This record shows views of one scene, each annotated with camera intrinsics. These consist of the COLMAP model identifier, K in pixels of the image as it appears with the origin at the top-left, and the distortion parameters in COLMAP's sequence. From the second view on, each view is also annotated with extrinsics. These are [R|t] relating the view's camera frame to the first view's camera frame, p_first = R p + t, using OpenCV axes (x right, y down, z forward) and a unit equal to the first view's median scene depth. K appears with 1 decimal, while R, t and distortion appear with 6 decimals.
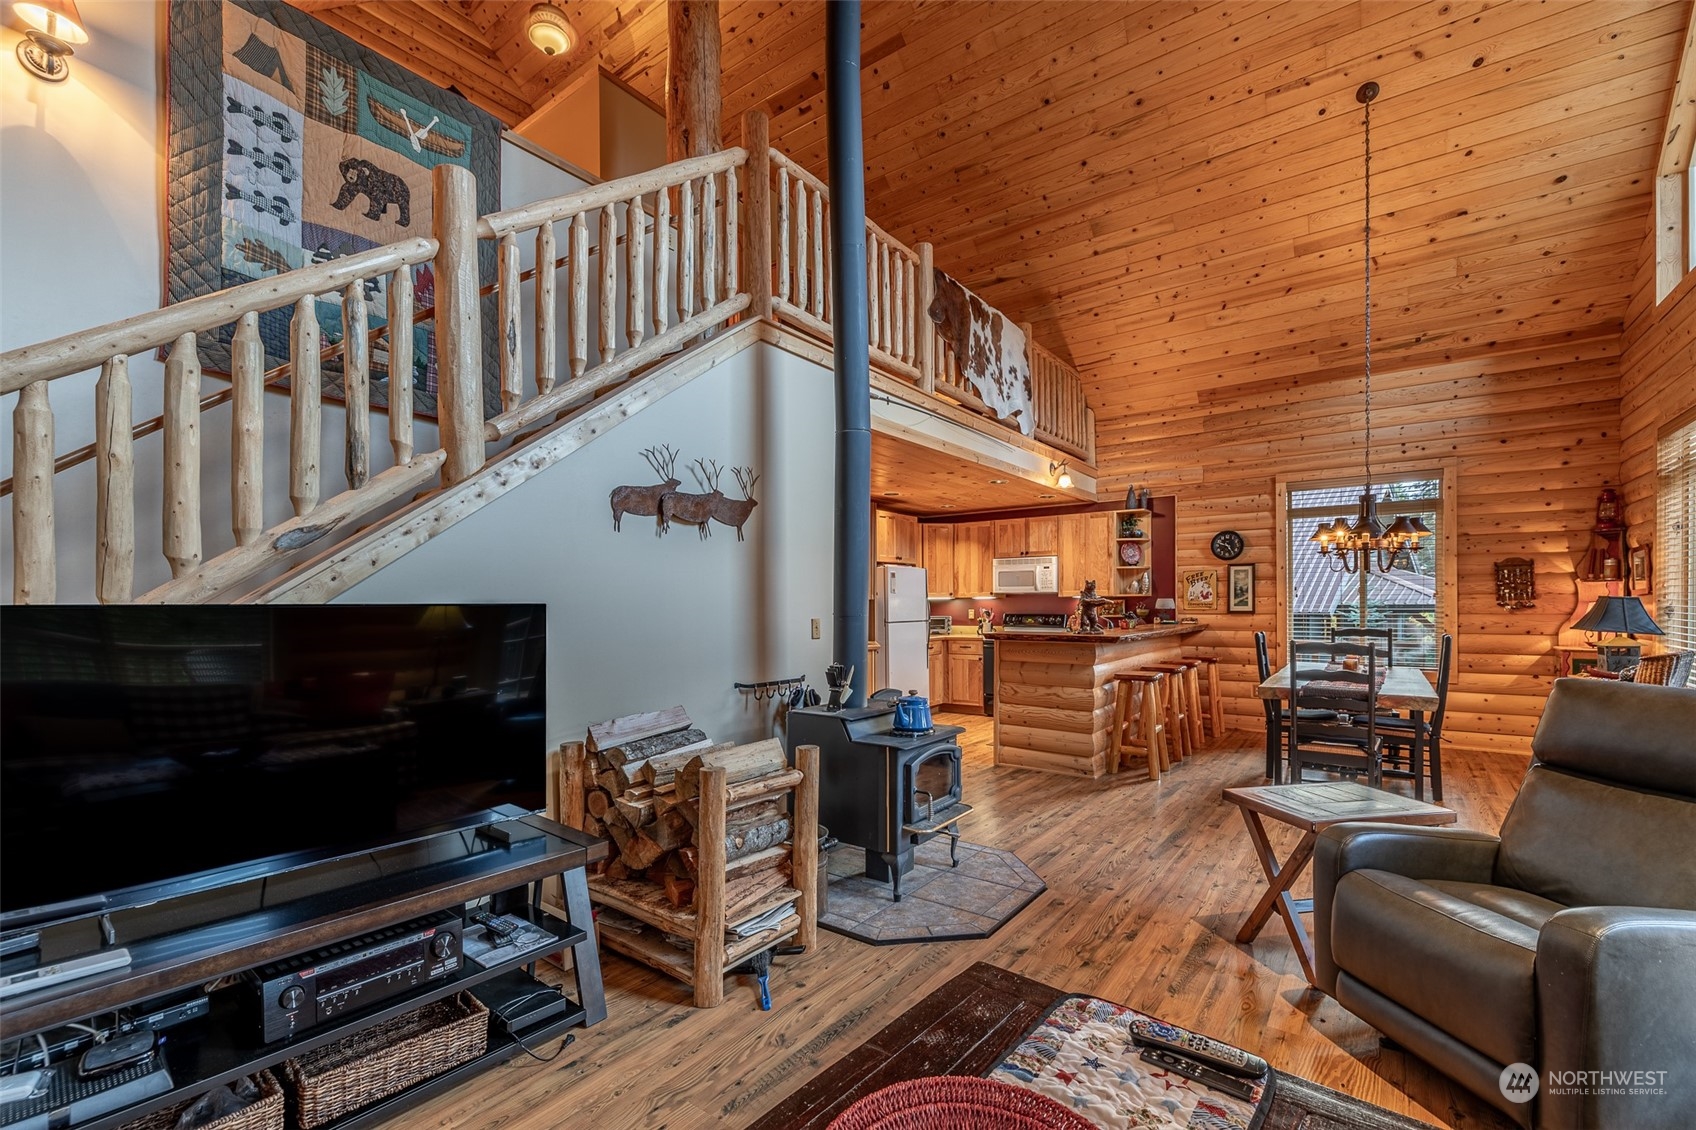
lens RADIAL K [[728.9, 0, 817.1], [0, 728.9, 610.5], [0, 0, 1]] dist [0.001163, -0.001236]
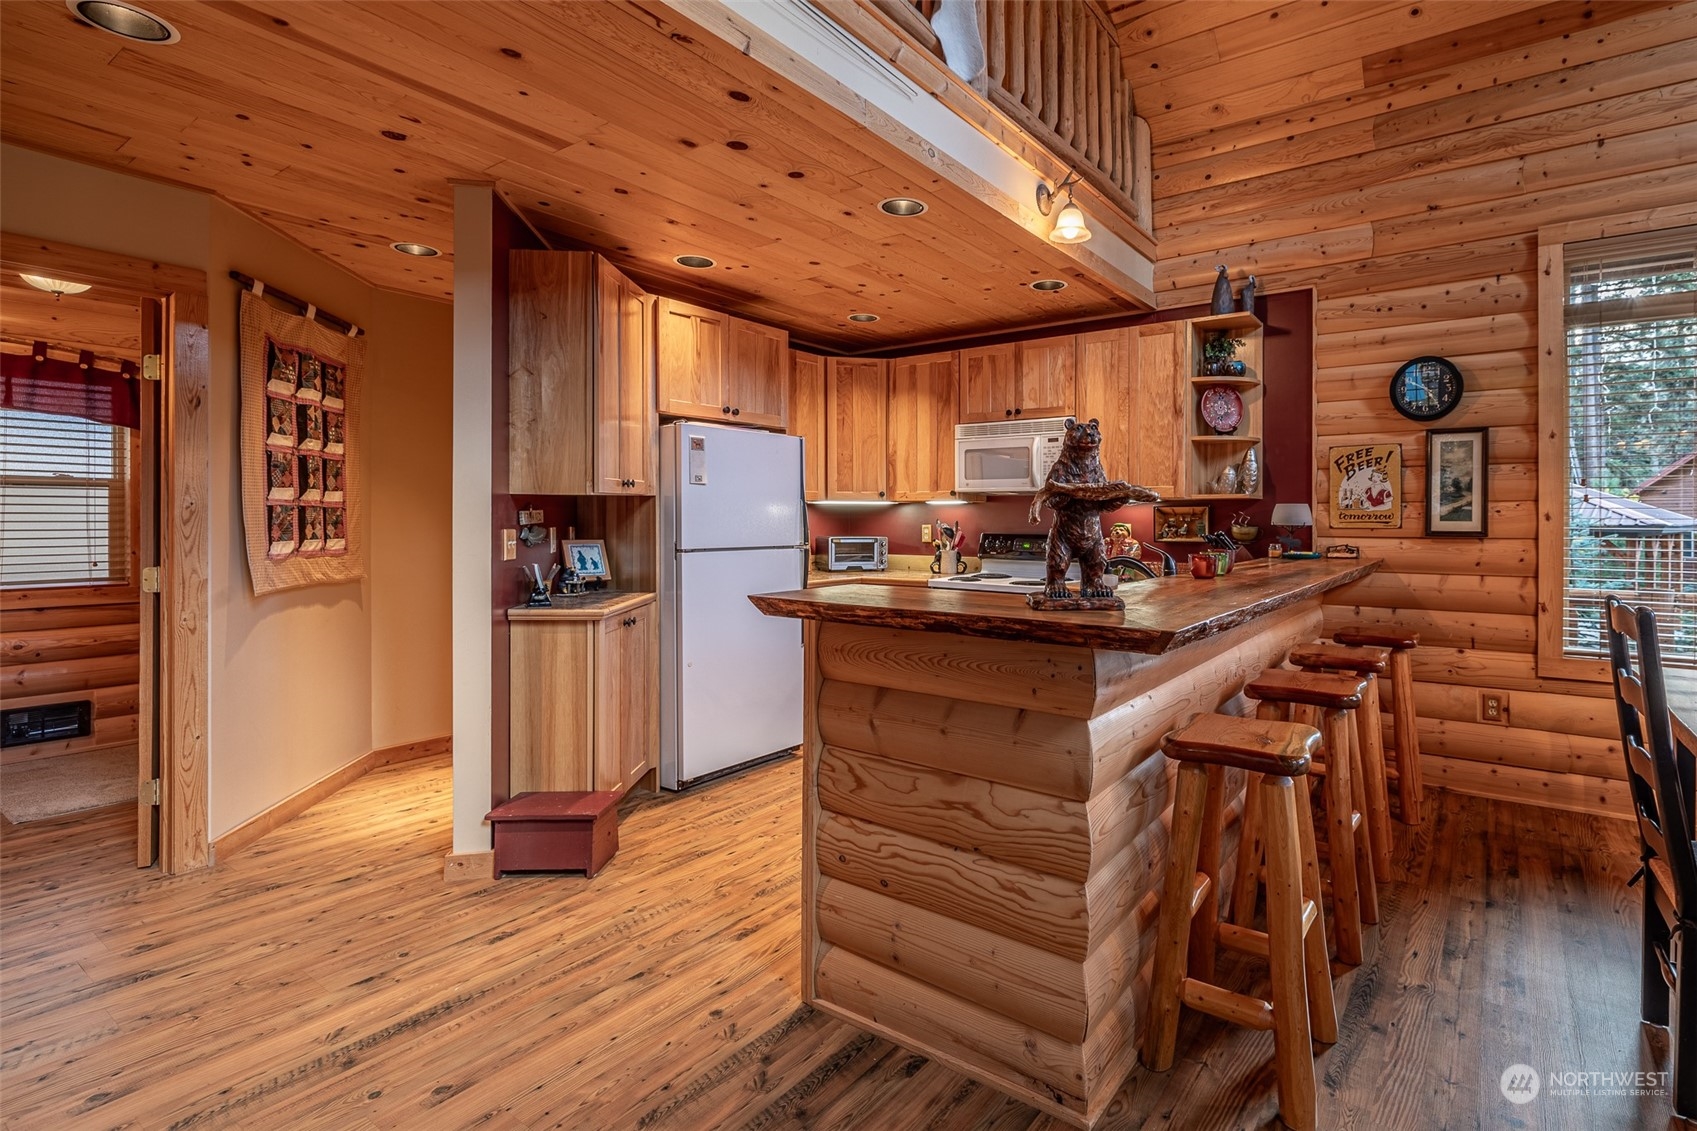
lens RADIAL K [[830.6, 0, 919.5], [0, 830.6, 518.5], [0, 0, 1]] dist [-0.000271, 0.000065]
pose [[0.998355, 0.009333, 0.056577, 0.214473], [-0.008733, 0.999903, -0.010852, 0.000890], [-0.056673, 0.010341, 0.998339, 0.495358]]
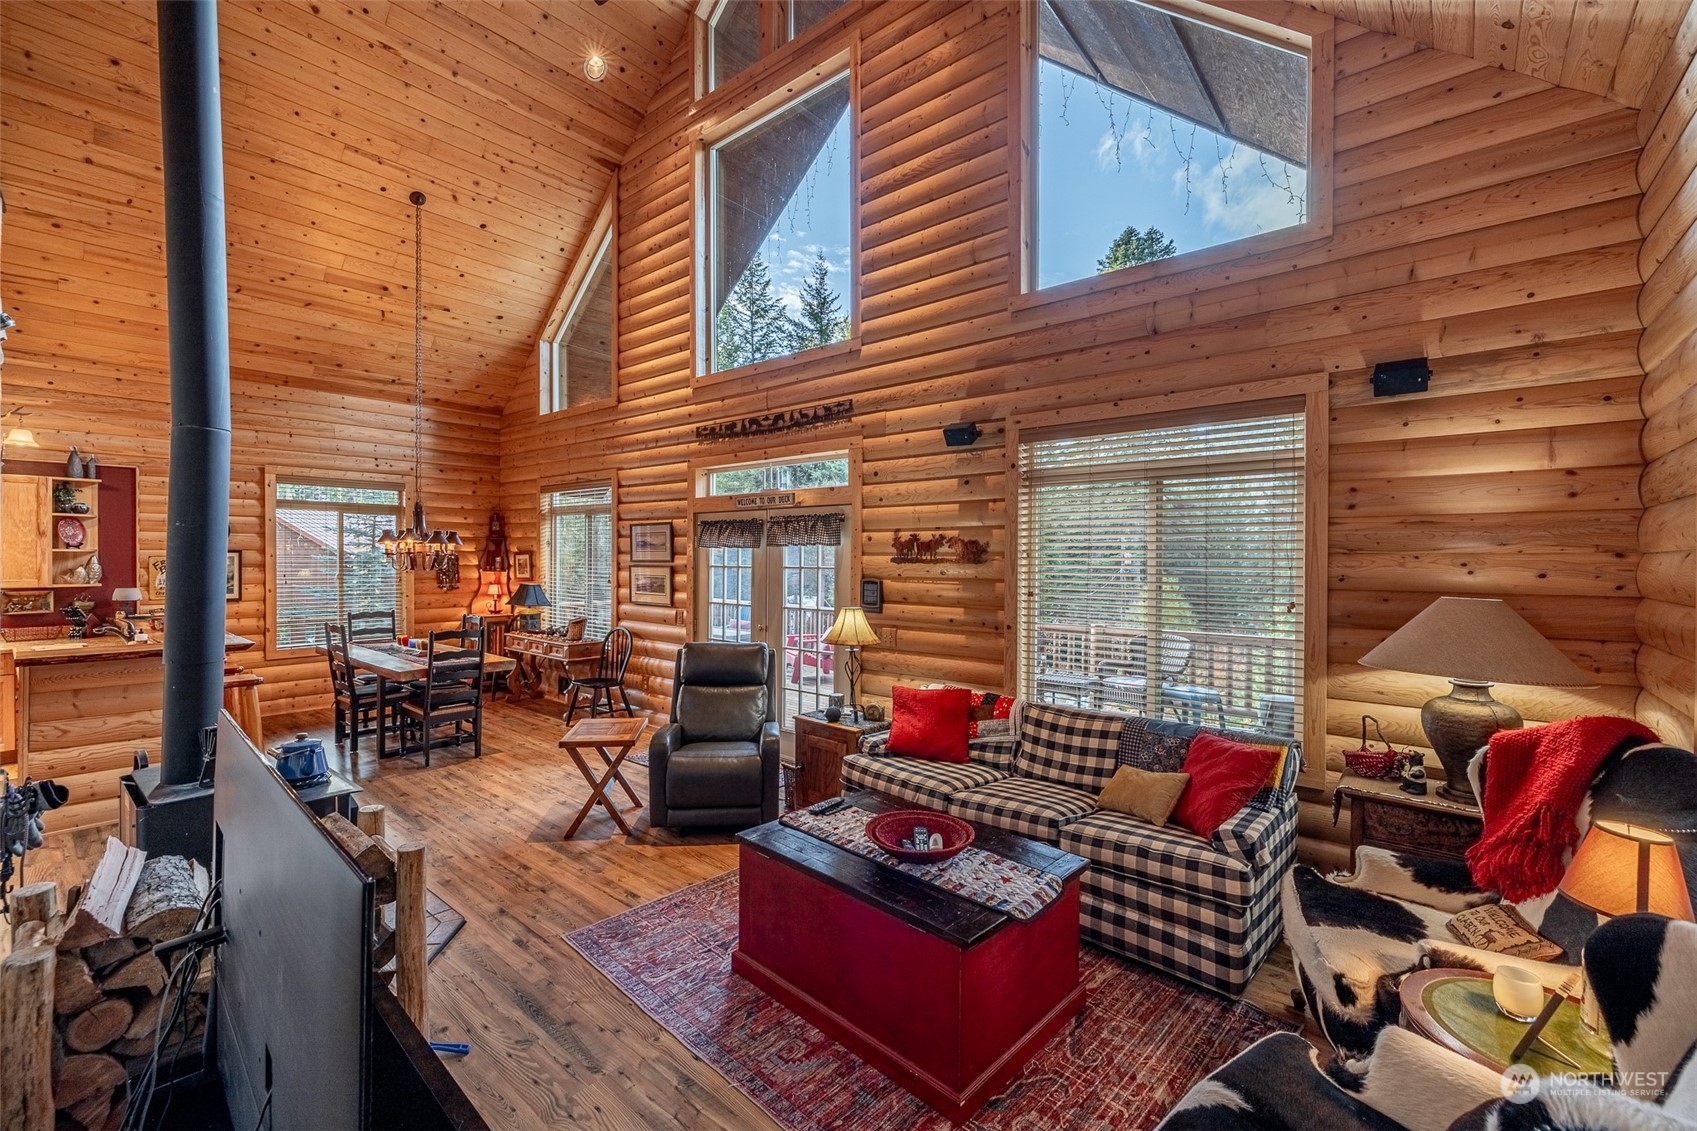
lens RADIAL K [[705.7, 0, 855.6], [0, 705.7, 563.2], [0, 0, 1]] dist [0.000452, 0.000461]
pose [[0.035972, -0.004549, 0.999342, -0.324788], [0.005507, 0.999975, 0.004353, -0.046014], [-0.999338, 0.005347, 0.035996, 0.127284]]
